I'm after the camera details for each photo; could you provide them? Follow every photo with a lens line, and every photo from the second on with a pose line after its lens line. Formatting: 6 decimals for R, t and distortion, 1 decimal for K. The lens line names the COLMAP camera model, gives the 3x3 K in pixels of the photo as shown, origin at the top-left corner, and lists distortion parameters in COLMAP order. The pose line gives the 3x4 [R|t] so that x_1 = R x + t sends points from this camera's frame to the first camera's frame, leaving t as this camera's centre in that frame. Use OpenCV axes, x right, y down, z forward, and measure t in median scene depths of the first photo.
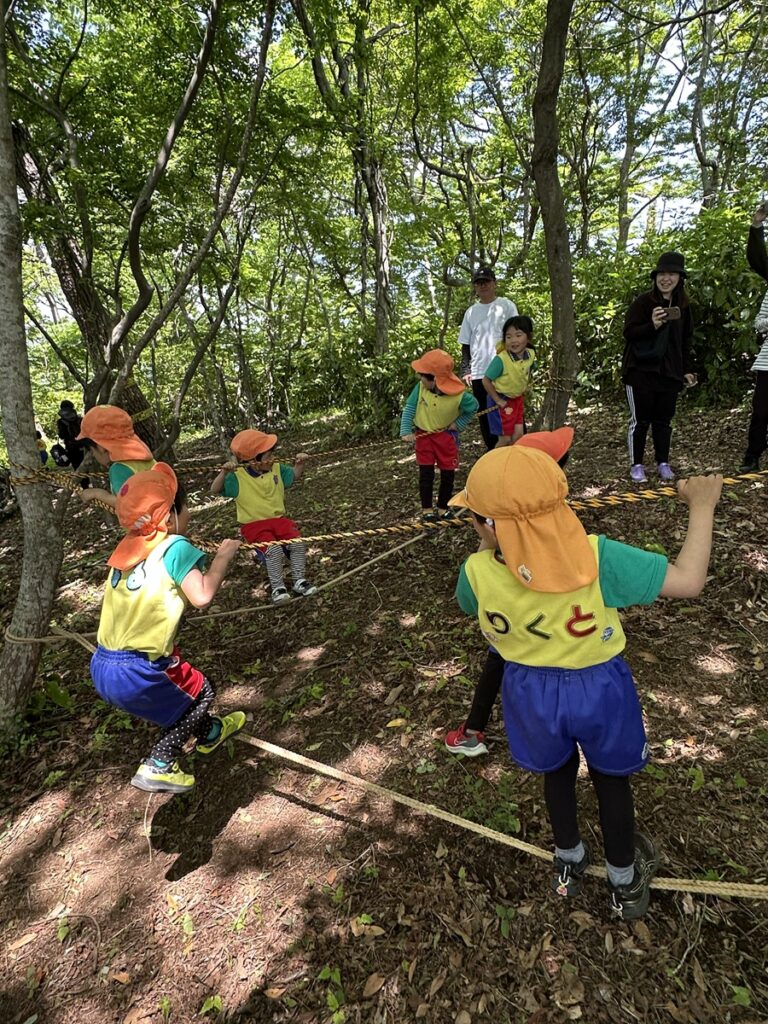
lens RADIAL K [[619.2, 0, 381.5], [0, 619.2, 513.6], [0, 0, 1]] dist [0.003180, 0.001535]
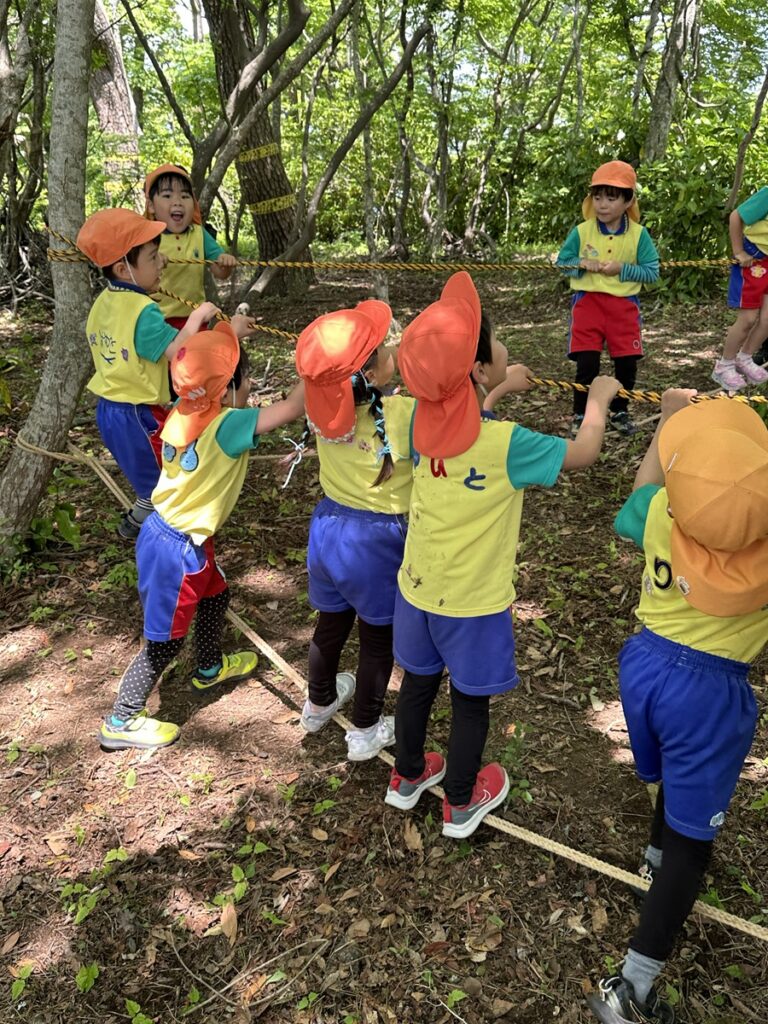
lens RADIAL K [[953.3, 0, 385.9], [0, 953.3, 510.6], [0, 0, 1]] dist [0.056831, 0.000000]
pose [[0.951259, 0.225411, -0.210468, 0.159964], [-0.199970, 0.970391, 0.135476, 0.013812], [0.234774, -0.086785, 0.968168, -0.147352]]
